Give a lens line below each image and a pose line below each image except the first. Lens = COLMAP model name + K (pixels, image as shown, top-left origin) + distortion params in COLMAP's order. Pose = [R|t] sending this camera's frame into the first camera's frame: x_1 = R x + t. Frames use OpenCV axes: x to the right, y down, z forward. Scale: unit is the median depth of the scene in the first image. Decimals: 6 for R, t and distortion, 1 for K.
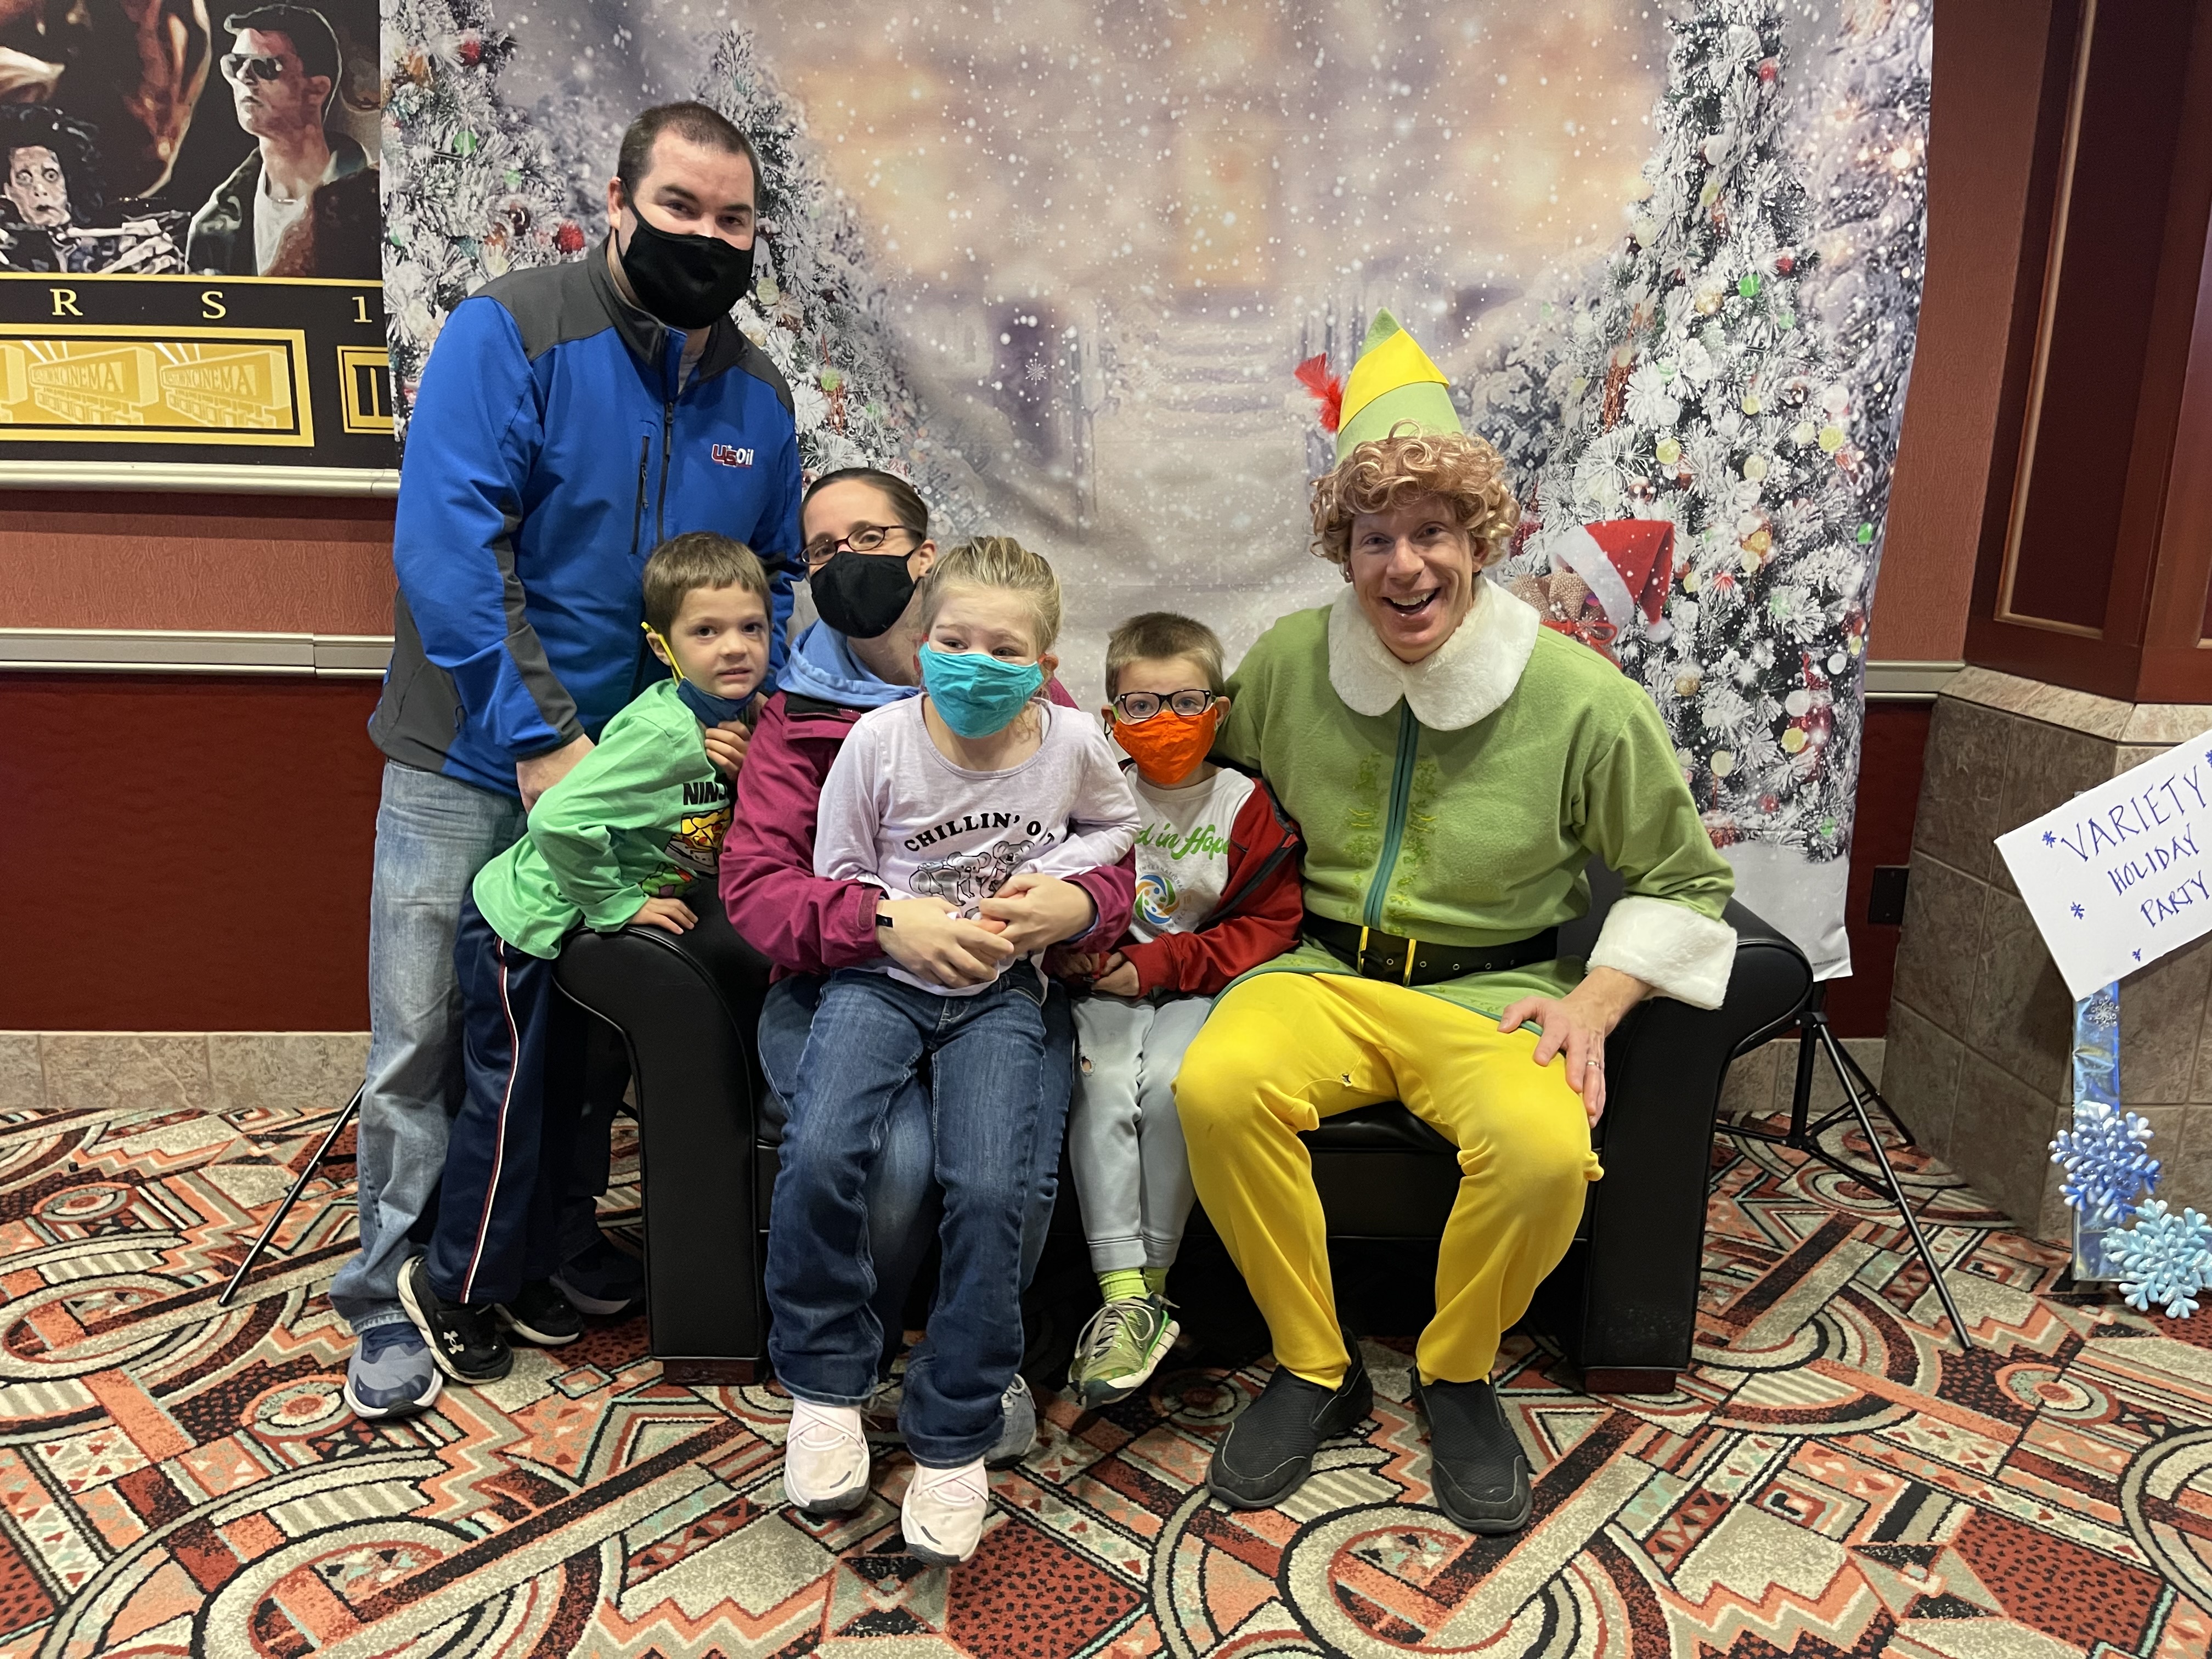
lens RADIAL K [[1710.4, 0, 1069.3], [0, 1710.4, 866.6], [0, 0, 1]] dist [0.027617, -0.057692]
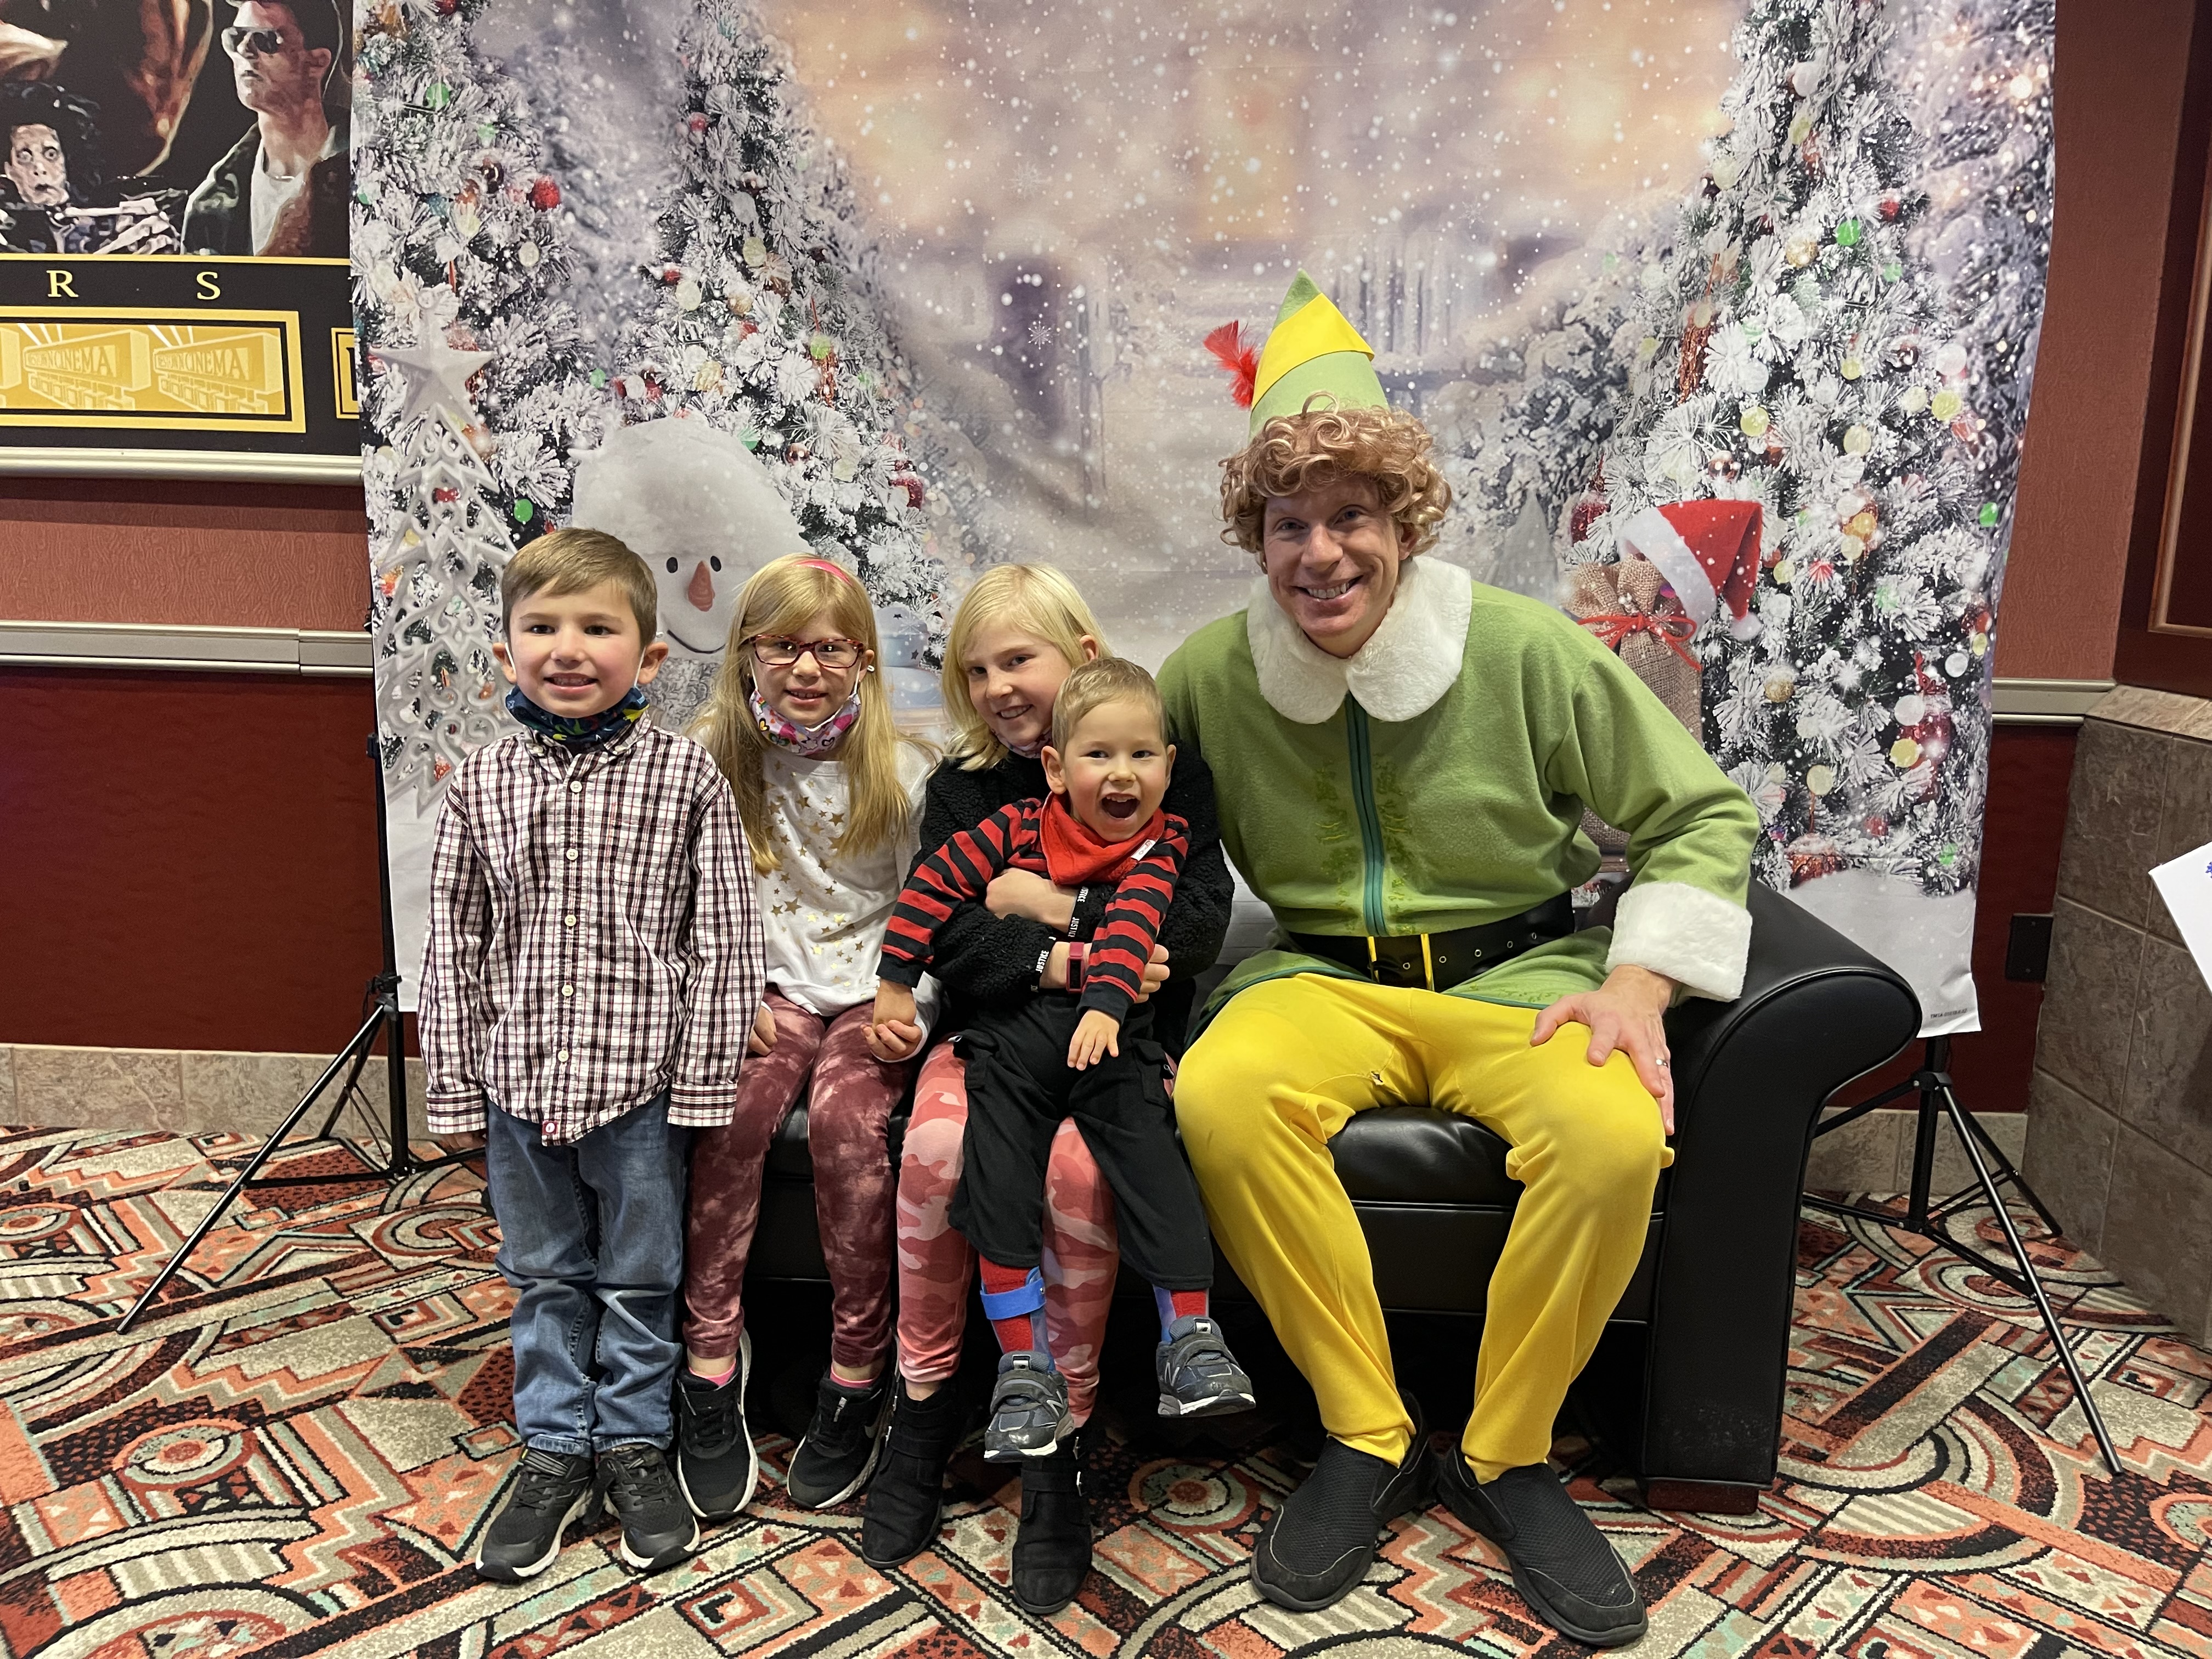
lens RADIAL K [[1710.4, 0, 1069.7], [0, 1710.4, 846.4], [0, 0, 1]] dist [0.027617, -0.057692]
pose [[0.996751, 0.019113, -0.078242, 0.073174], [-0.023610, 0.998097, -0.056958, 0.034016], [0.077004, 0.058620, 0.995306, 0.111811]]
